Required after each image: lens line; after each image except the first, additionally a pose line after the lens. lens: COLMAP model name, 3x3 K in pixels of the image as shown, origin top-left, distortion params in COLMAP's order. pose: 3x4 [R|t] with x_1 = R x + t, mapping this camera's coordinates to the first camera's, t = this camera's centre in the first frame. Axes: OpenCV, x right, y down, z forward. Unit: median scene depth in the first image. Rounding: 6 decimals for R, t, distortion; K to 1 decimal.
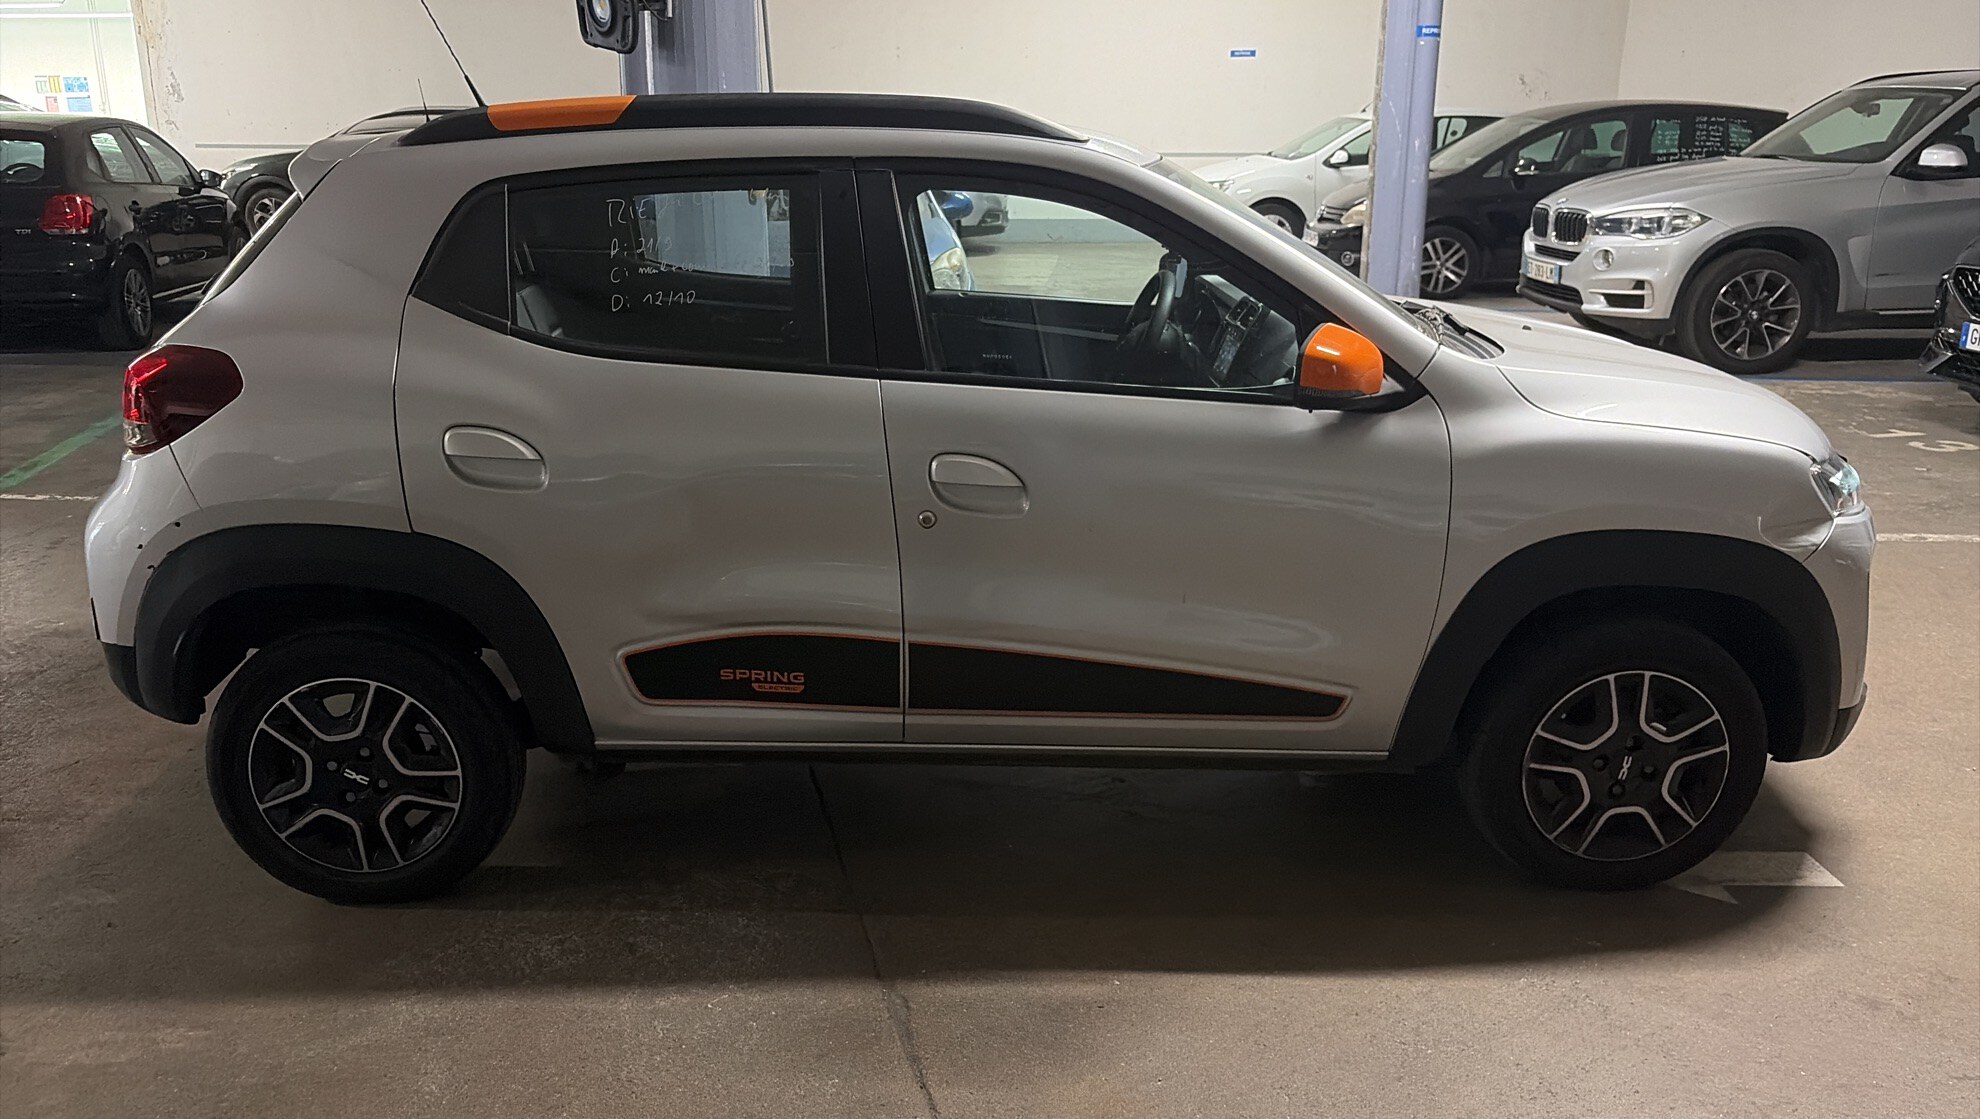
lens RADIAL K [[1569.7, 0, 980.6], [0, 1569.7, 492.6], [0, 0, 1]] dist [0.054261, -0.047619]
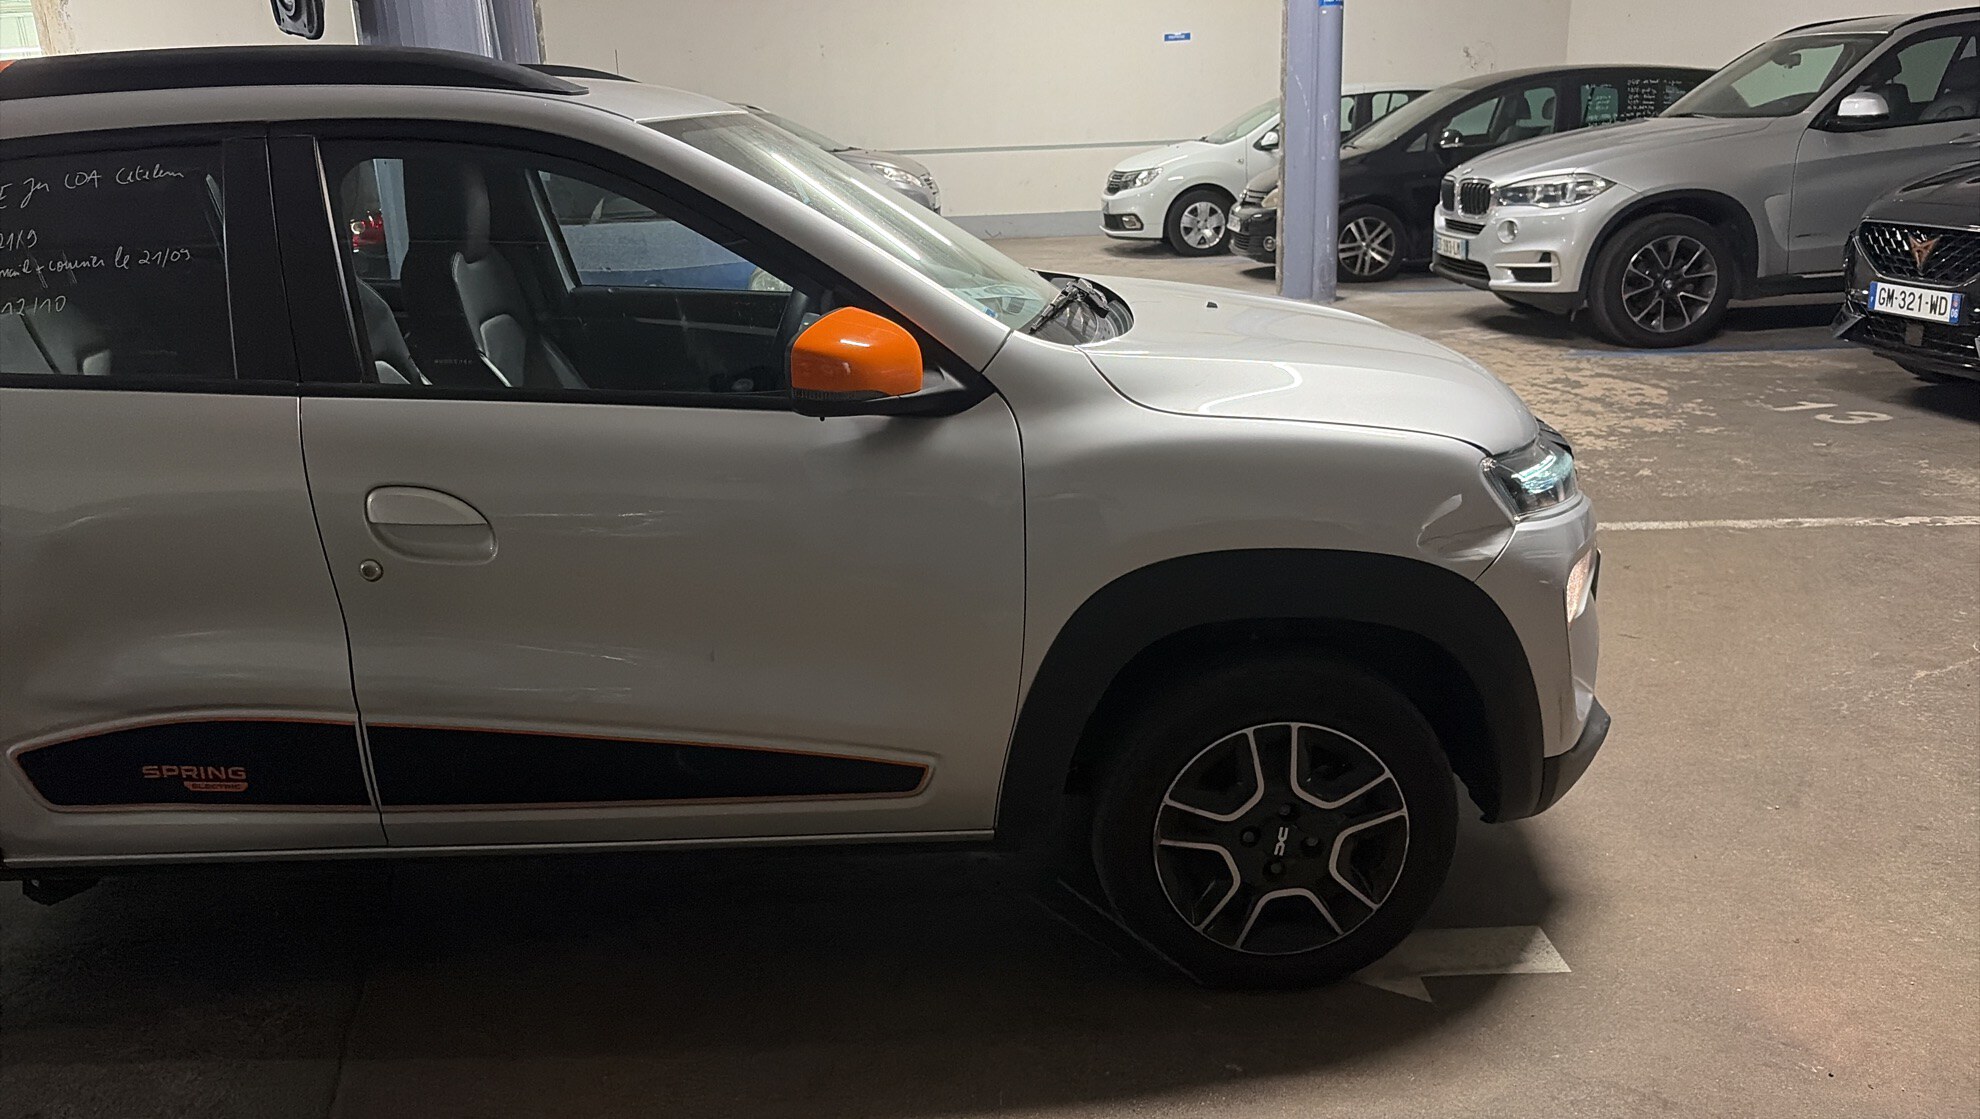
lens RADIAL K [[1555.6, 0, 992.6], [0, 1555.6, 487.6], [0, 0, 1]] dist [0.061253, -0.048265]
pose [[0.999181, -0.038321, -0.012971, 0.129582], [0.038268, 0.999258, -0.004365, -0.004302], [0.013128, 0.003865, 0.999906, 0.091617]]
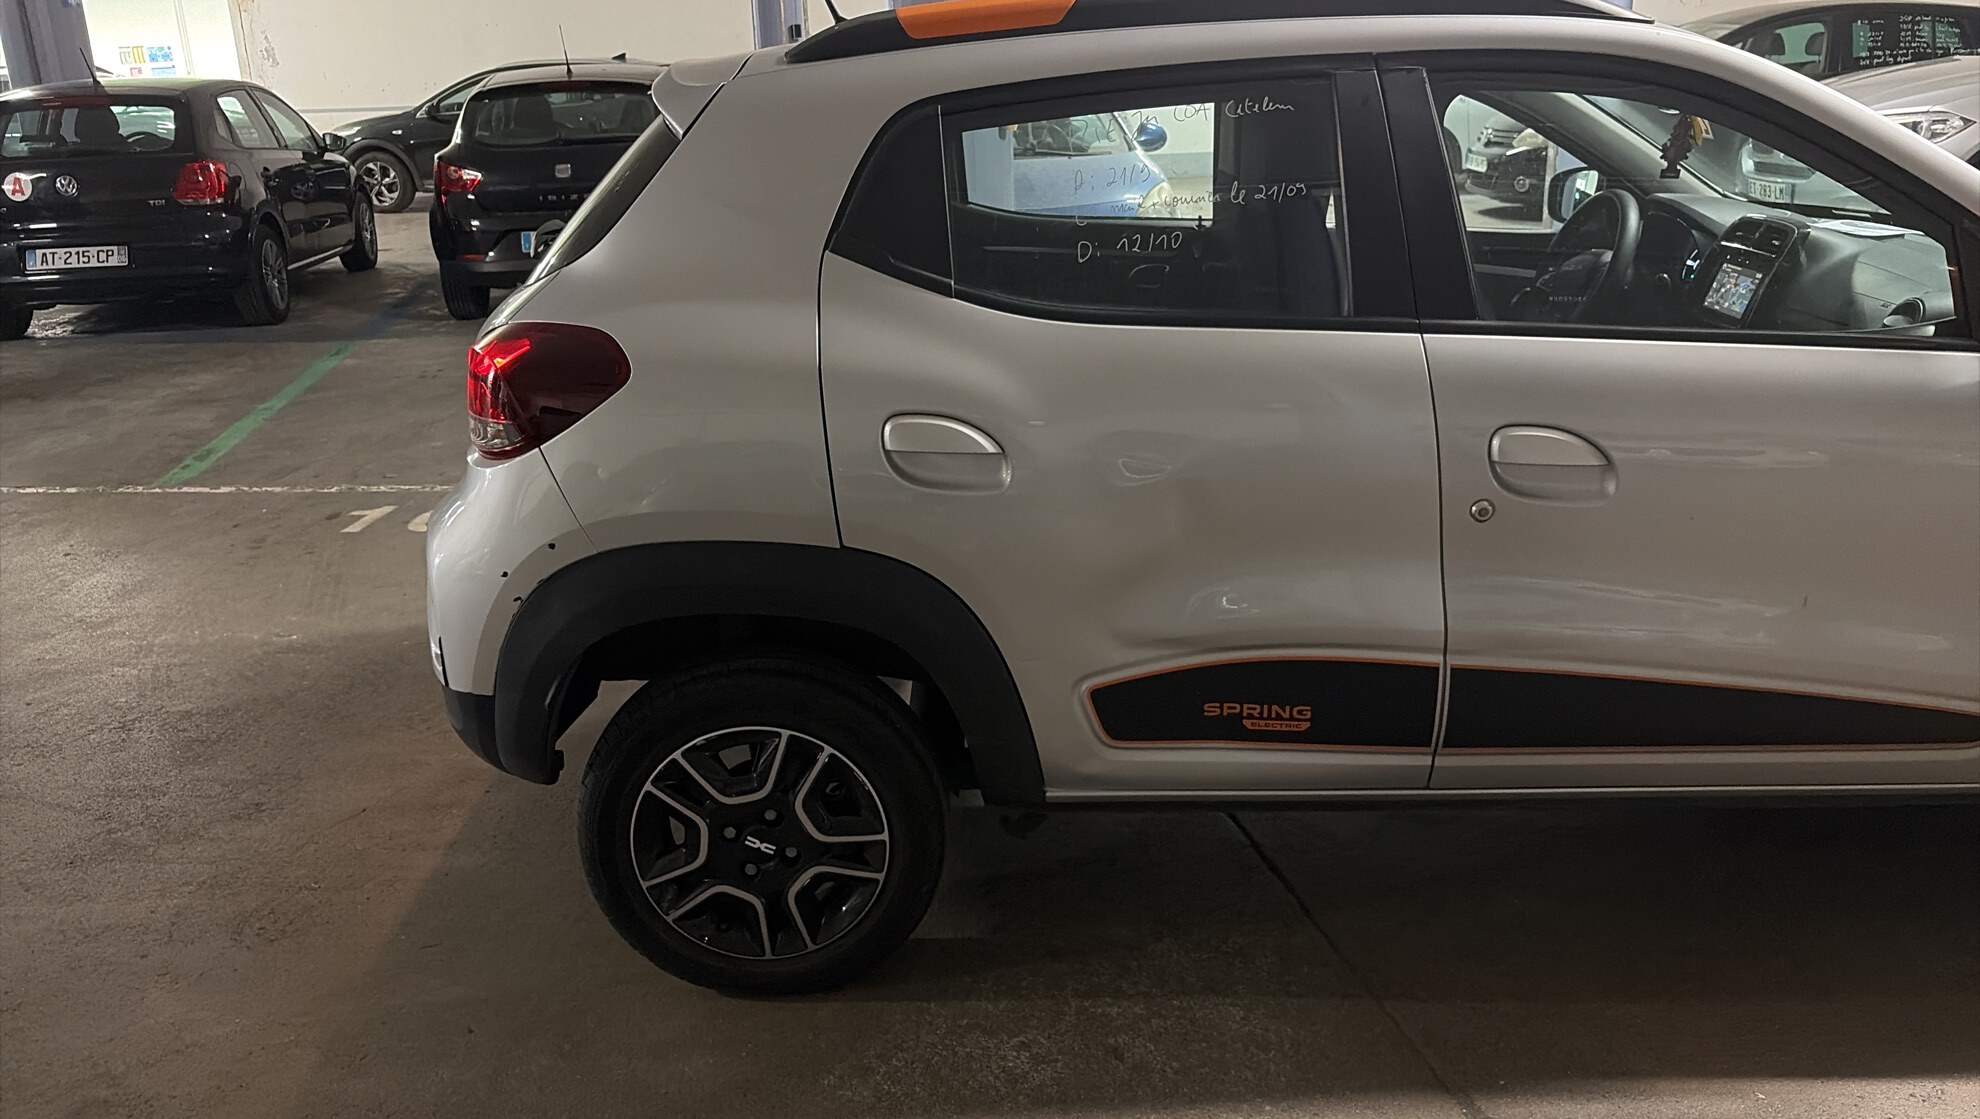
lens RADIAL K [[1555.6, 0, 992.6], [0, 1555.6, 487.6], [0, 0, 1]] dist [0.061253, -0.048265]
pose [[0.999180, -0.030298, -0.026853, -0.113592], [0.031140, 0.999018, 0.031508, -0.012060], [0.025872, -0.032319, 0.999143, 0.093676]]
